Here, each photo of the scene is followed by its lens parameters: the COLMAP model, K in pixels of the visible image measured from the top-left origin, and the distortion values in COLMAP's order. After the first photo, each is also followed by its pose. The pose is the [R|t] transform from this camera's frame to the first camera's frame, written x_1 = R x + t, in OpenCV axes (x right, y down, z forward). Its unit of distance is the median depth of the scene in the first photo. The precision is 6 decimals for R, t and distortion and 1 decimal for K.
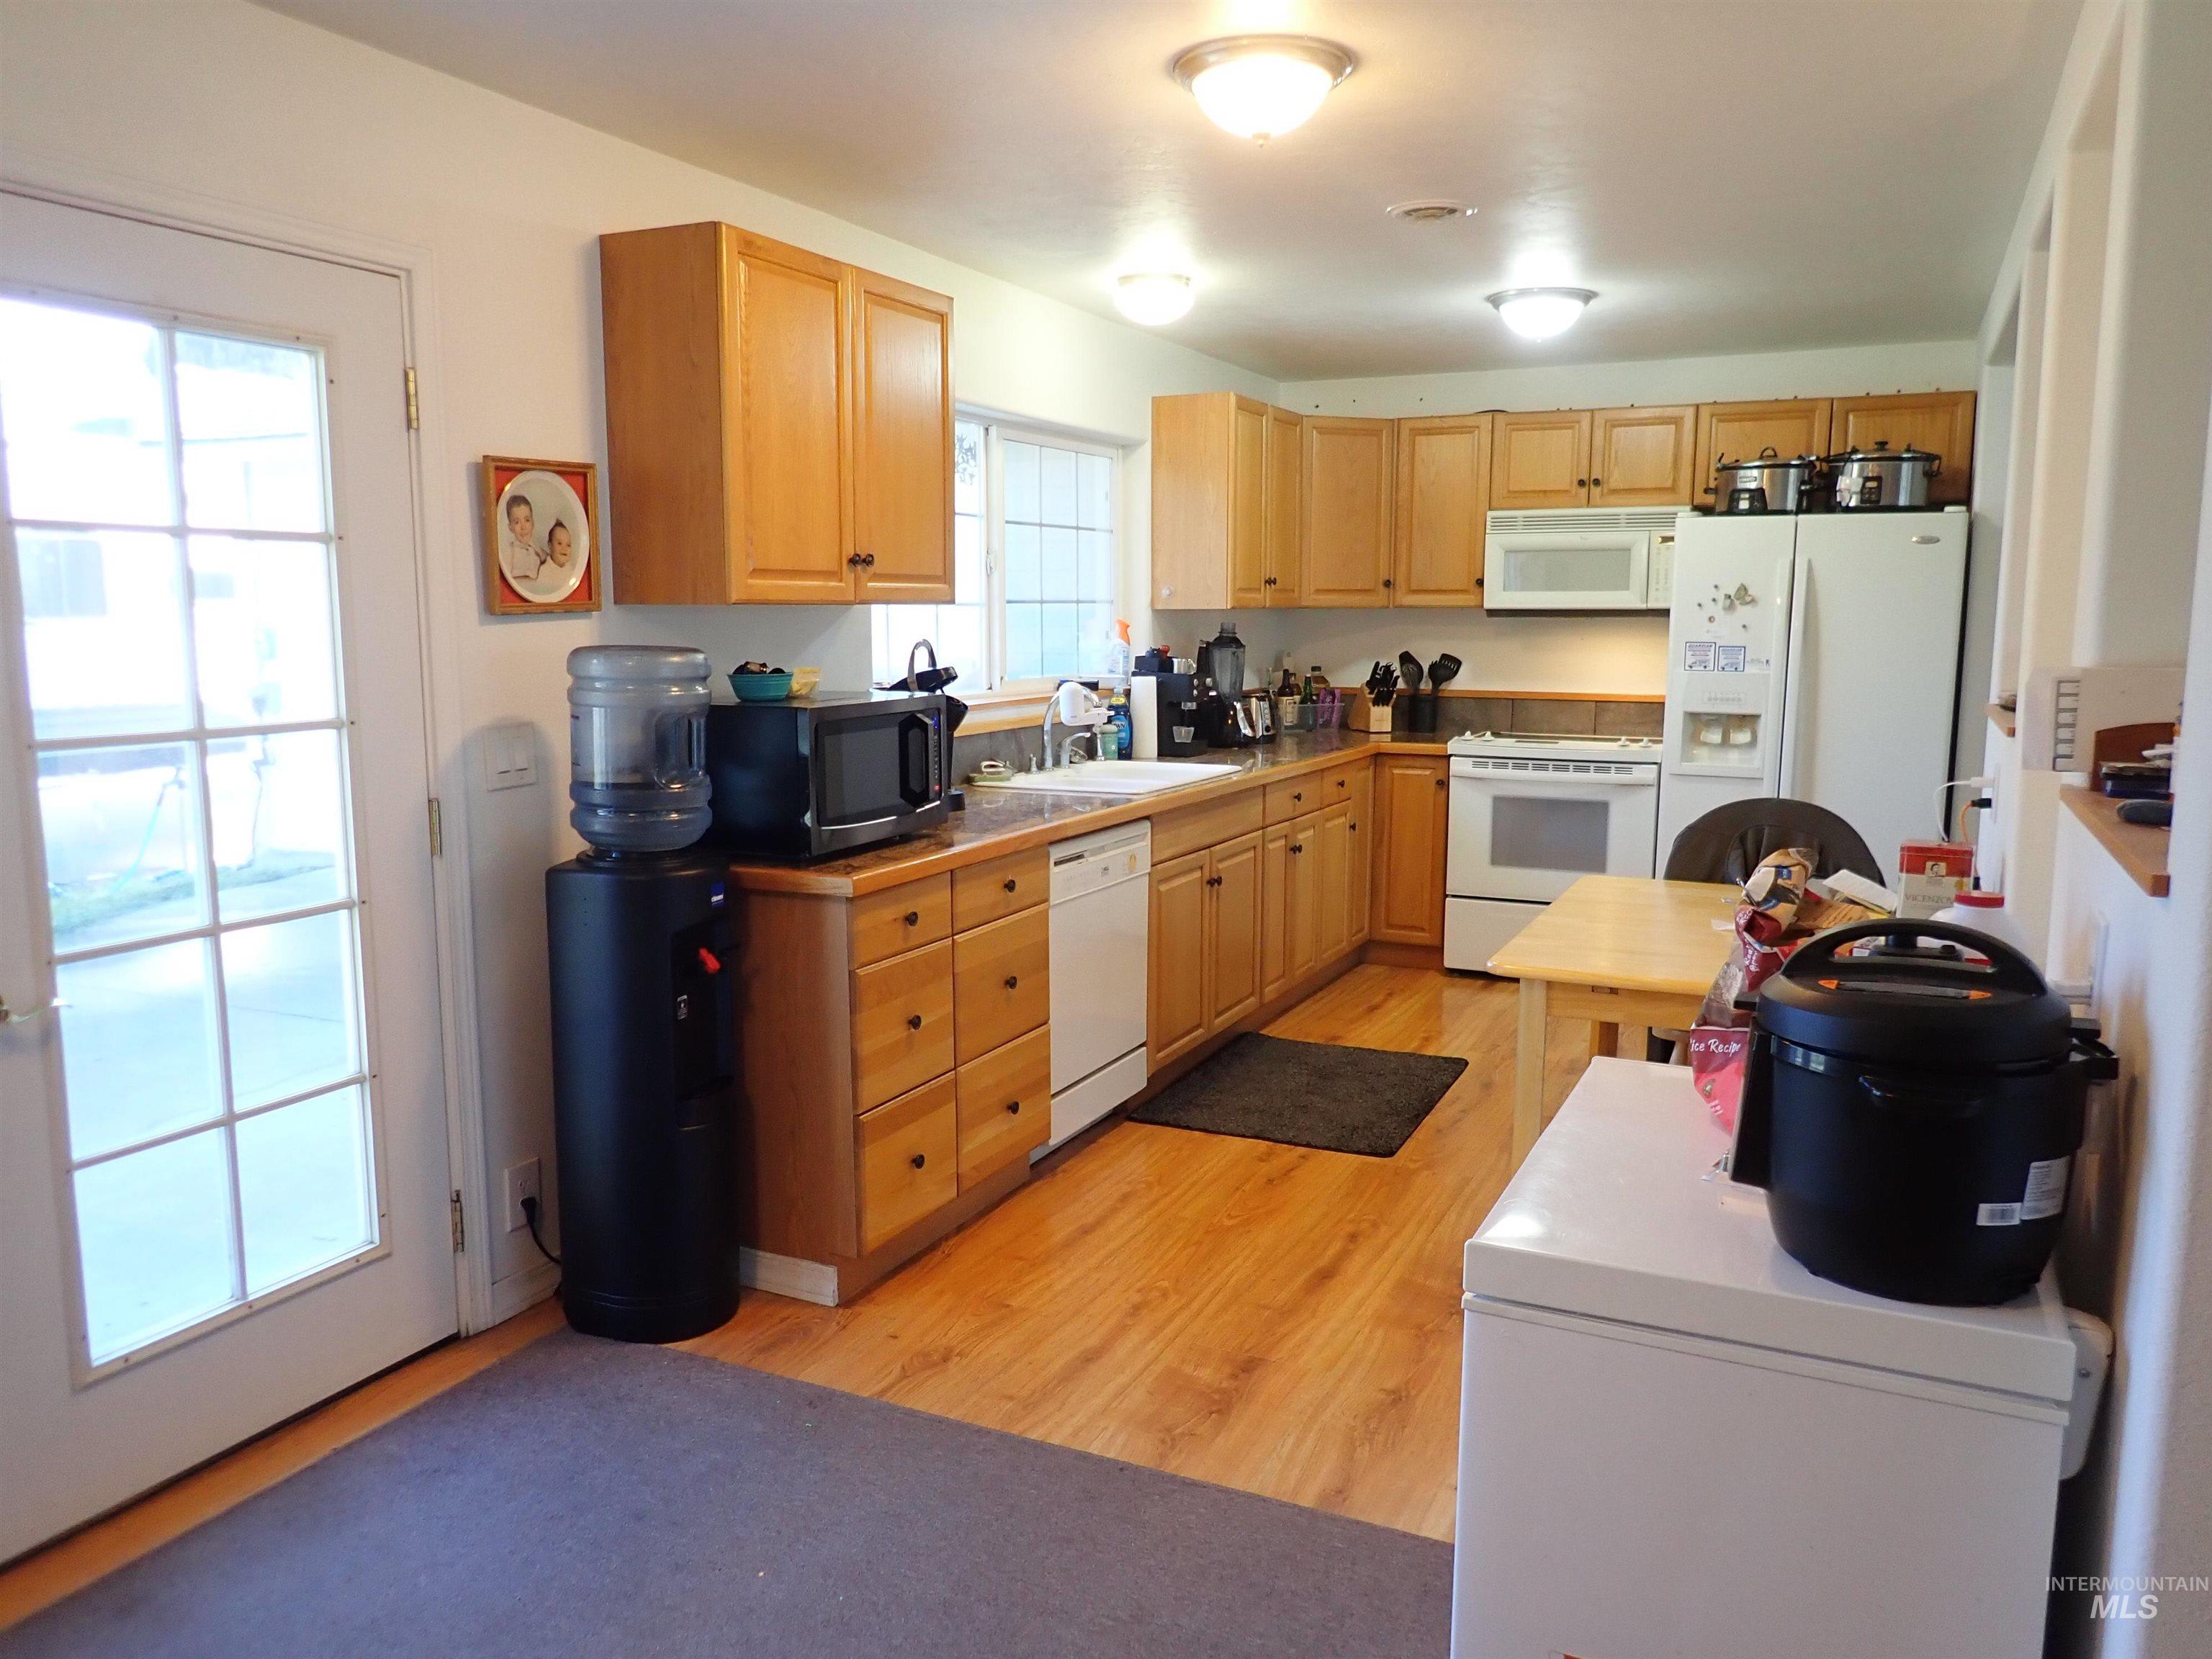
lens RADIAL K [[1626.4, 0, 1104.0], [0, 1626.4, 824.8], [0, 0, 1]] dist [0.000750, -0.003747]
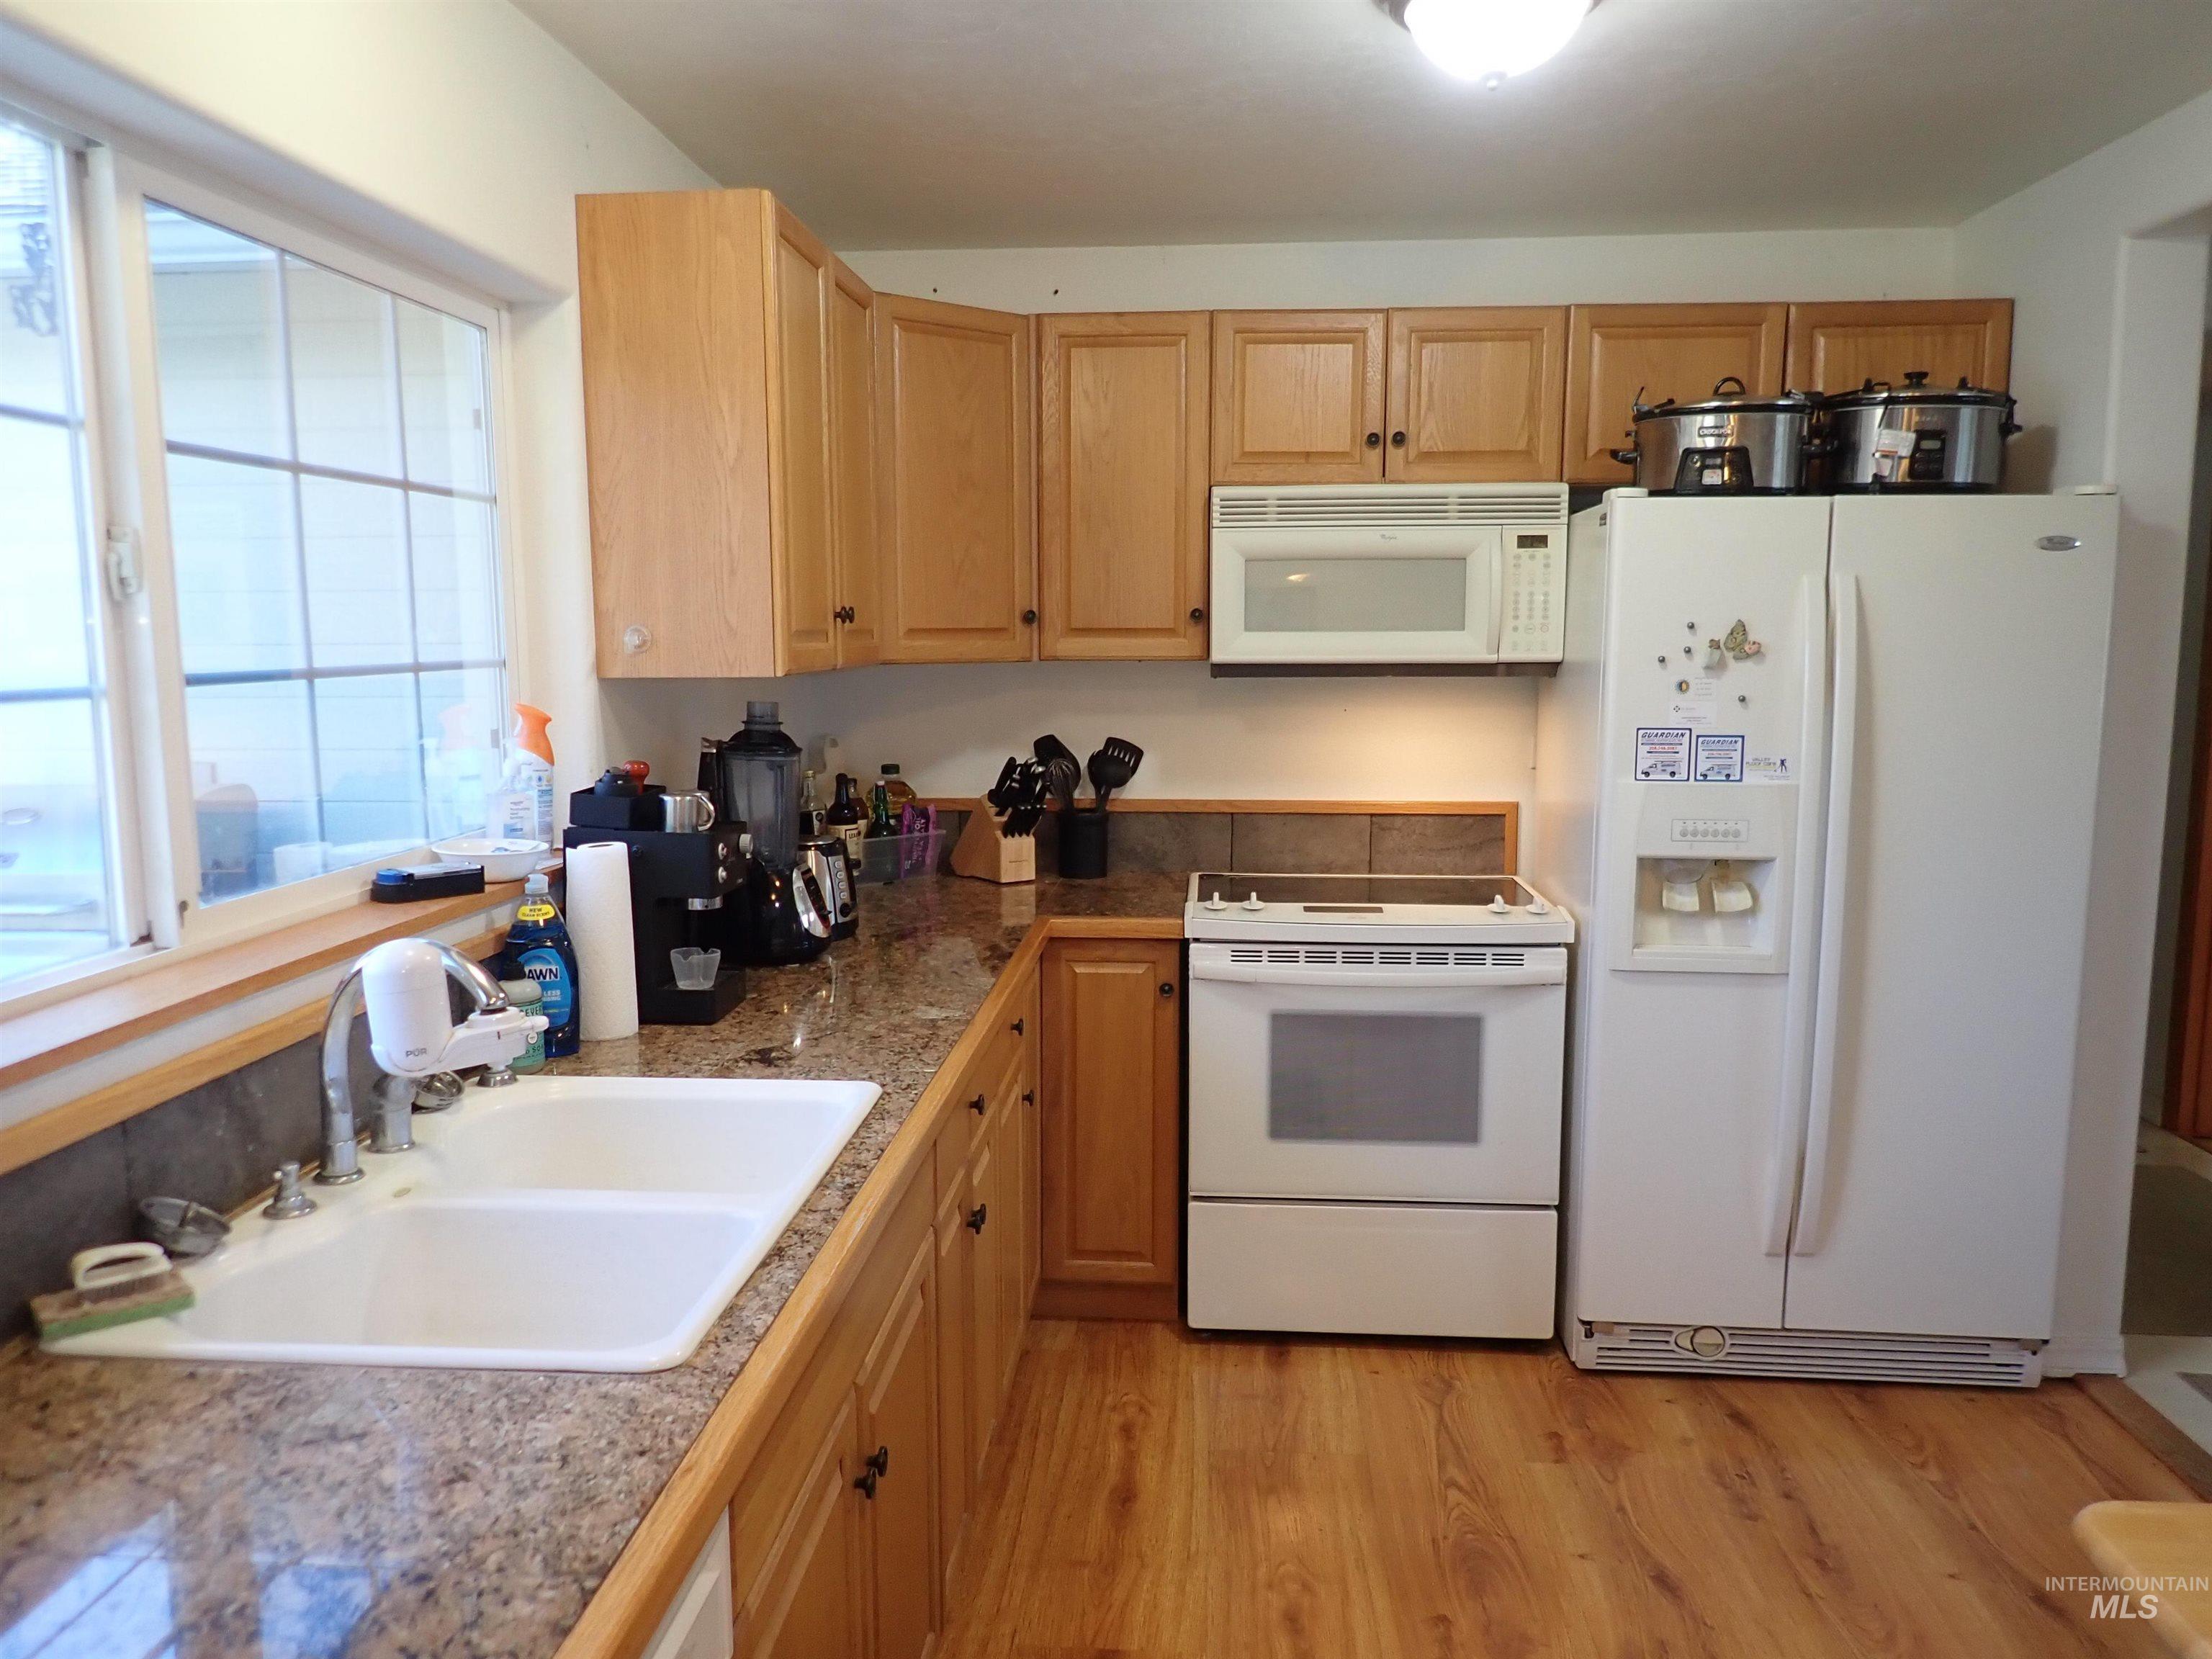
lens RADIAL K [[1626.4, 0, 1083.6], [0, 1626.4, 857.5], [0, 0, 1]] dist [0.000750, -0.003747]
pose [[0.936816, -0.052157, 0.345912, -0.002868], [0.050282, 0.998631, 0.014399, -0.082143], [-0.346189, 0.003903, 0.938157, 0.528438]]
